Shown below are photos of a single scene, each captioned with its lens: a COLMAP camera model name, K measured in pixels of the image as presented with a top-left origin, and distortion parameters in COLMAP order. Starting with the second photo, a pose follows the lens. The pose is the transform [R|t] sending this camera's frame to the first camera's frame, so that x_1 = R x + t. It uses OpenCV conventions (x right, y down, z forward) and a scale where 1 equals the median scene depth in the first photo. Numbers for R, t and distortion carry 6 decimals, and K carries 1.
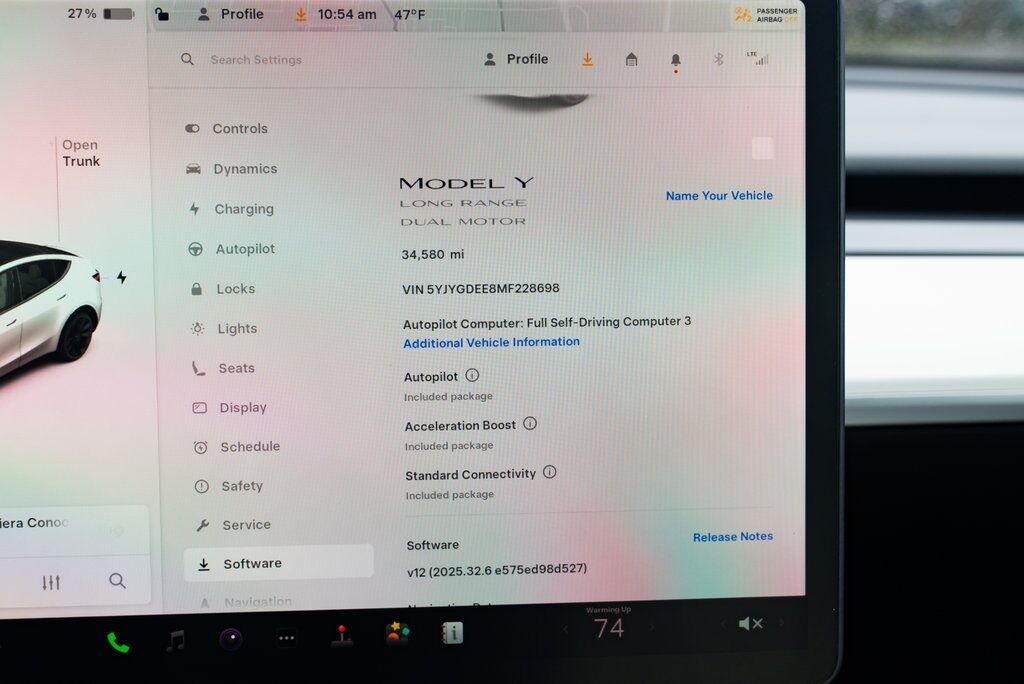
lens RADIAL K [[975.2, 0, 518.6], [0, 975.2, 343.5], [0, 0, 1]] dist [-0.009081, 0.010134]
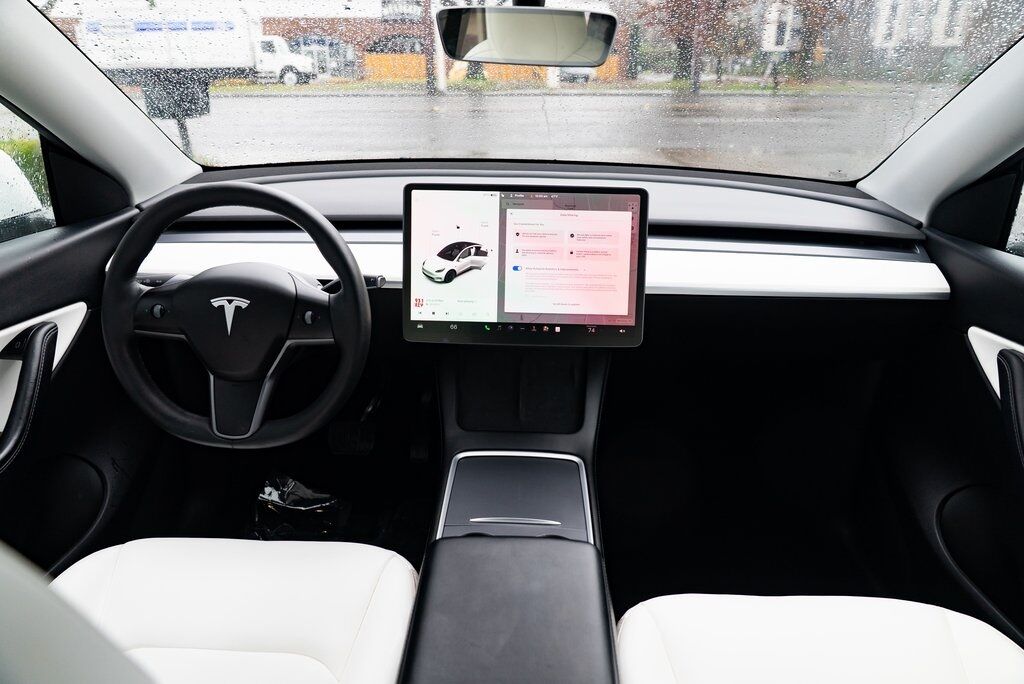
lens RADIAL K [[695.2, 0, 512.0], [0, 695.2, 342.0], [0, 0, 1]] dist [-0.042128, 0.028687]
pose [[0.996840, 0.043723, -0.066317, -0.063126], [-0.038336, 0.996023, 0.080432, 0.099778], [0.069570, -0.077635, 0.994552, -2.380273]]
